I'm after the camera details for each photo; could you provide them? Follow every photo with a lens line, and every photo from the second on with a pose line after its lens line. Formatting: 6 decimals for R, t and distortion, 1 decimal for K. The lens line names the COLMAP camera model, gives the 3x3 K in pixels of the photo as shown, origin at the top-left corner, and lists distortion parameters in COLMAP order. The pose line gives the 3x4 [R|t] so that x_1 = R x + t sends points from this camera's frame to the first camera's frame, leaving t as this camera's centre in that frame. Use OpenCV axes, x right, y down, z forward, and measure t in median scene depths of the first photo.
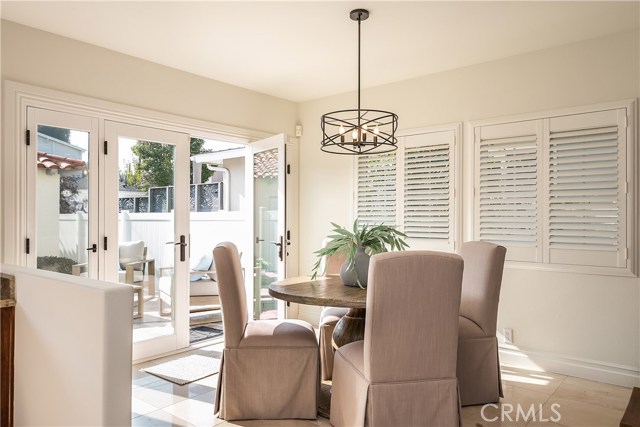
lens RADIAL K [[477.8, 0, 319.5], [0, 477.8, 215.0], [0, 0, 1]] dist [0.016333, 0.003909]
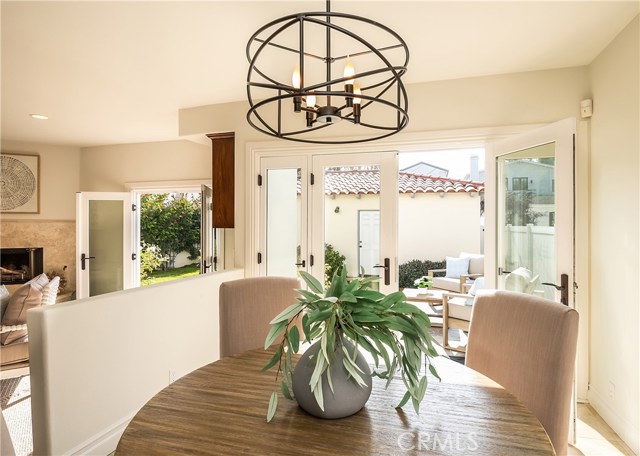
lens RADIAL K [[338.4, 0, 350.1], [0, 338.4, 227.2], [0, 0, 1]] dist [-0.020316, -0.008944]
pose [[0.400608, 0.002890, -0.916245, 0.325159], [0.003869, 0.999981, 0.004845, -0.024661], [0.916241, -0.005486, 0.400590, 0.707093]]
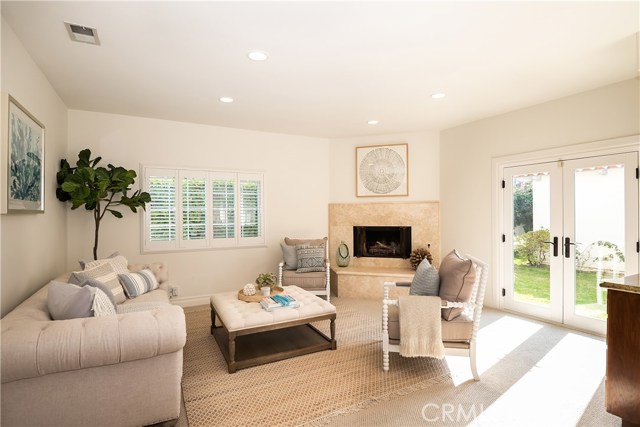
lens RADIAL K [[327.7, 0, 319.9], [0, 327.7, 215.4], [0, 0, 1]] dist [0.000477, -0.004350]
pose [[-0.401690, 0.002559, -0.915772, 0.119451], [0.011224, 0.999935, -0.002129, 0.007299], [0.915707, -0.011134, -0.401692, 0.331091]]
